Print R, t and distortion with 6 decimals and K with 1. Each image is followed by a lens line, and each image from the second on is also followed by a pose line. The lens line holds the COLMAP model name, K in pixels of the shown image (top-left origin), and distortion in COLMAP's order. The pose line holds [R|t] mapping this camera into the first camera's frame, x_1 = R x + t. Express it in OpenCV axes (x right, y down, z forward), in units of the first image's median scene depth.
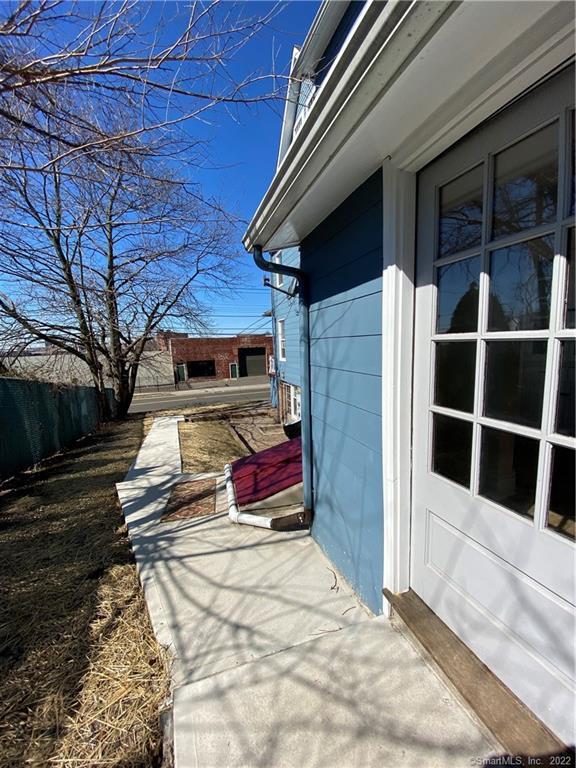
lens RADIAL K [[308.9, 0, 287.7], [0, 308.9, 385.5], [0, 0, 1]] dist [0.025691, -0.022630]
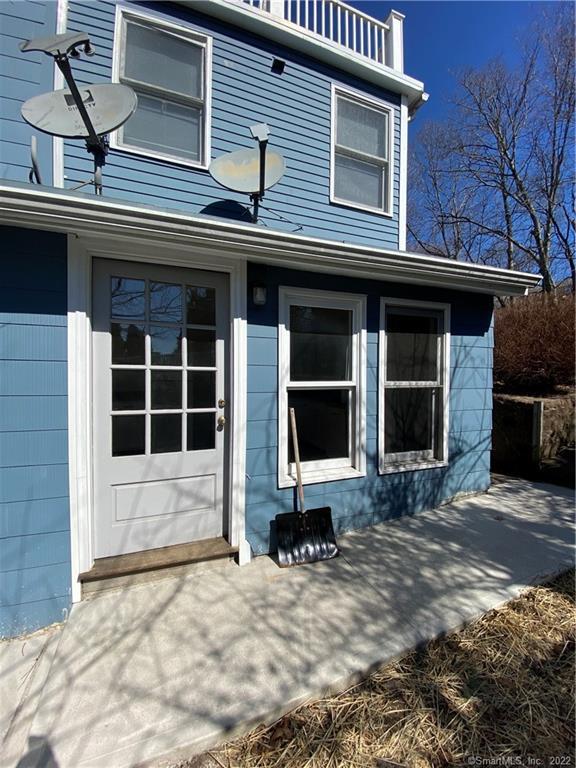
lens RADIAL K [[308.9, 0, 287.7], [0, 308.9, 385.5], [0, 0, 1]] dist [0.025691, -0.022630]
pose [[-0.055677, 0.013318, 0.998360, -1.128622], [0.127518, 0.991817, -0.006119, 0.061407], [-0.990272, 0.126968, -0.056920, 0.237525]]
